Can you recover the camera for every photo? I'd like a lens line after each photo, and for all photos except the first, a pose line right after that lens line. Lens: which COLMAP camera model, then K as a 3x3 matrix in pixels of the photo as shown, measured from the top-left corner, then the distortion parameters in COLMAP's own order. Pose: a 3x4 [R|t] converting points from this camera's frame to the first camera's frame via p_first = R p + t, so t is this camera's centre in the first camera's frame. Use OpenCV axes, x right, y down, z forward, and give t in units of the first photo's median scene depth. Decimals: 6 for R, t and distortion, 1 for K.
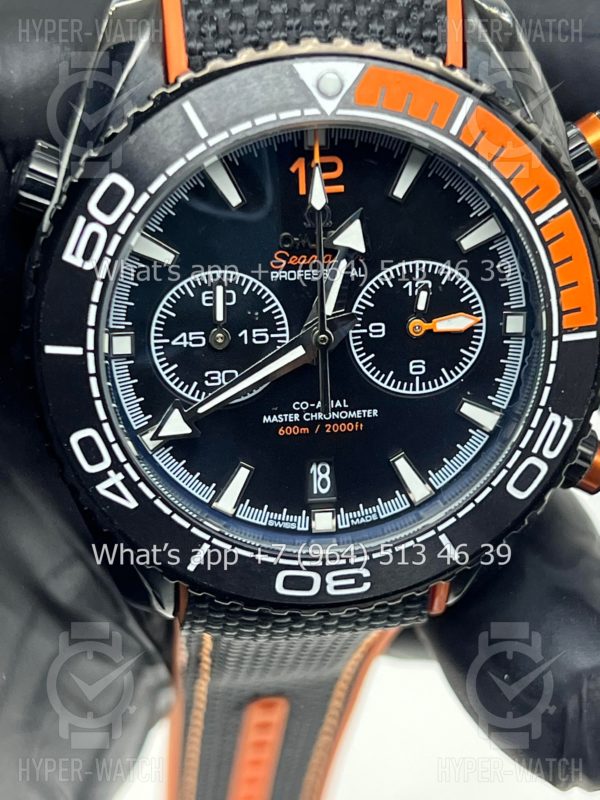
lens RADIAL K [[1885.4, 0, 297.5], [0, 1885.4, 396.2], [0, 0, 1]] dist [0.186244, 0.000000]
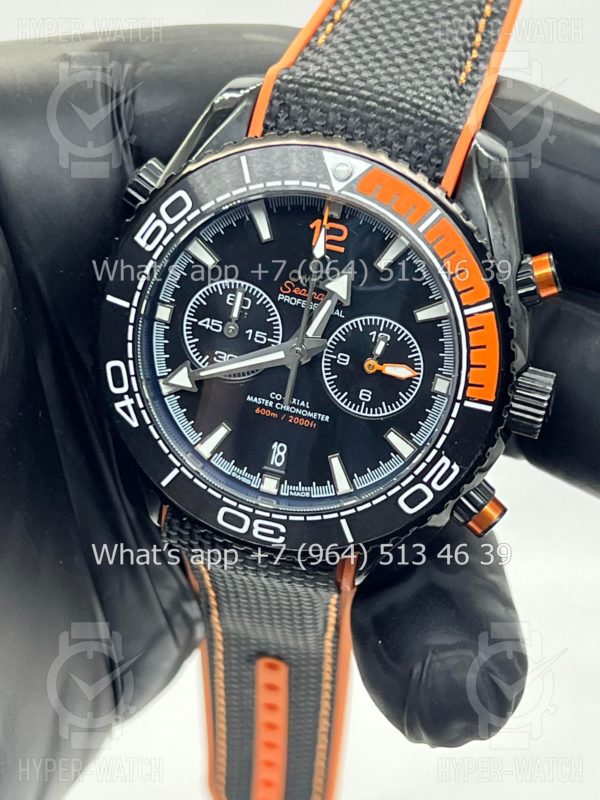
lens RADIAL K [[1885.4, 0, 297.9], [0, 1885.4, 396.2], [0, 0, 1]] dist [0.186244, 0.000000]
pose [[0.920371, 0.296406, -0.255069, 0.368542], [-0.315609, 0.948168, -0.036990, 0.050961], [0.230884, 0.114546, 0.966215, -0.314907]]
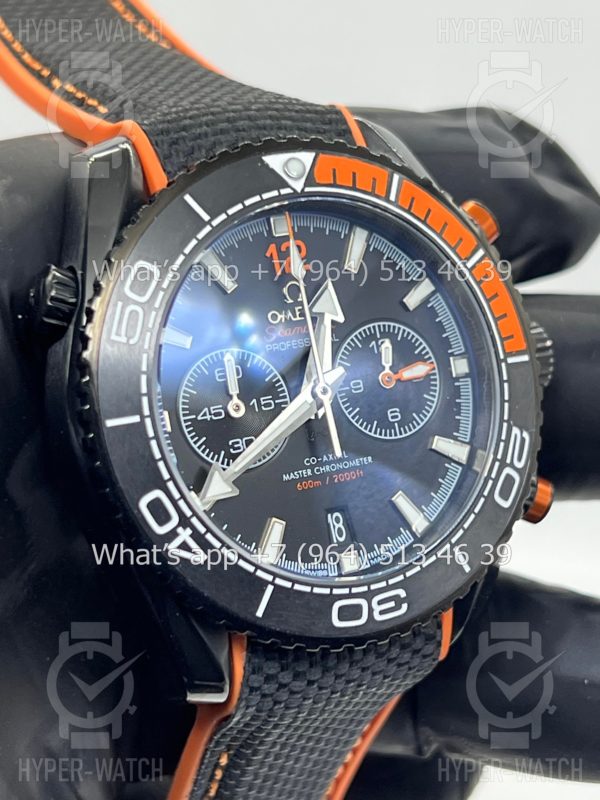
lens RADIAL K [[1885.4, 0, 296.7], [0, 1885.4, 399.9], [0, 0, 1]] dist [0.186244, 0.000000]
pose [[0.928270, -0.157338, 0.336985, -0.386578], [0.263939, 0.917066, -0.298876, 0.311410], [-0.262013, 0.366381, 0.892813, -0.020335]]
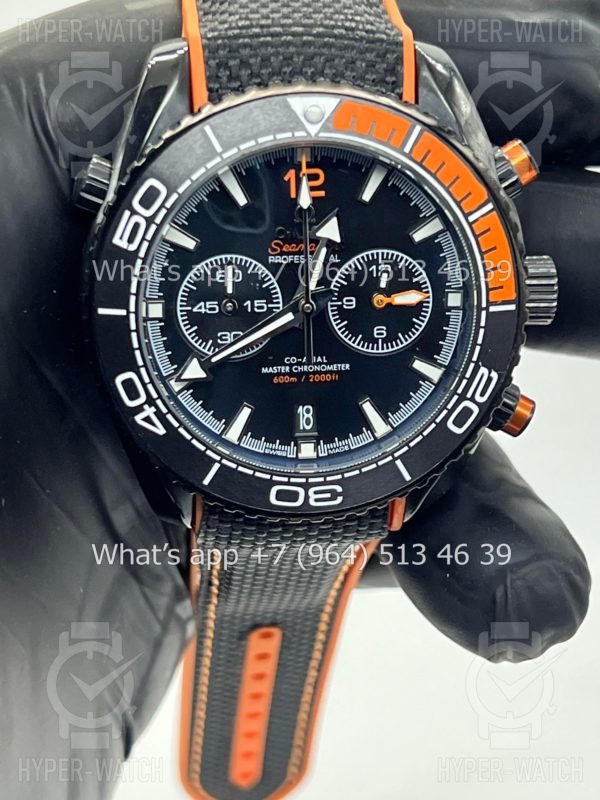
lens RADIAL K [[1885.4, 0, 292.2], [0, 1885.4, 403.5], [0, 0, 1]] dist [0.186244, 0.000000]
pose [[0.999928, 0.010099, -0.006481, 0.011812], [-0.010353, 0.999130, -0.040408, 0.089312], [0.006067, 0.040472, 0.999162, -0.312231]]
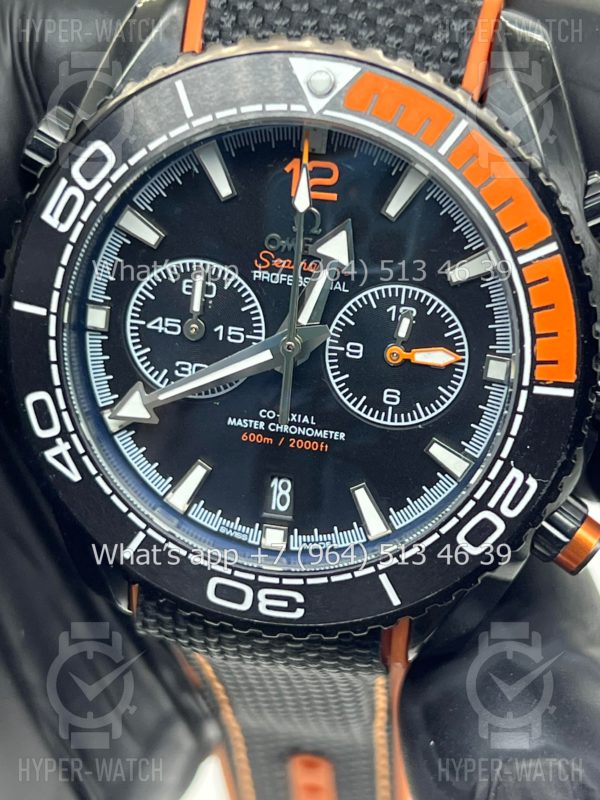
lens RADIAL K [[1885.4, 0, 306.2], [0, 1885.4, 394.3], [0, 0, 1]] dist [0.186244, 0.000000]
pose [[0.950730, 0.175781, -0.255370, 0.271307], [-0.195759, 0.979118, -0.054837, 0.045097], [0.240398, 0.102126, 0.965287, 0.065876]]
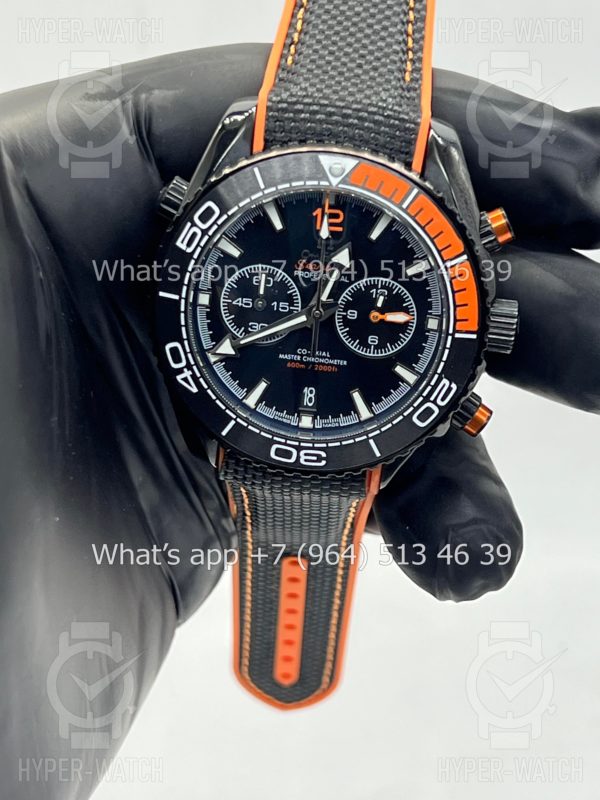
lens RADIAL K [[1885.4, 0, 292.8], [0, 1885.4, 393.5], [0, 0, 1]] dist [0.186244, 0.000000]
pose [[0.975588, 0.162103, -0.148157, 0.257019], [-0.166160, 0.985979, -0.015347, 0.071376], [0.143592, 0.039590, 0.988845, -0.701889]]
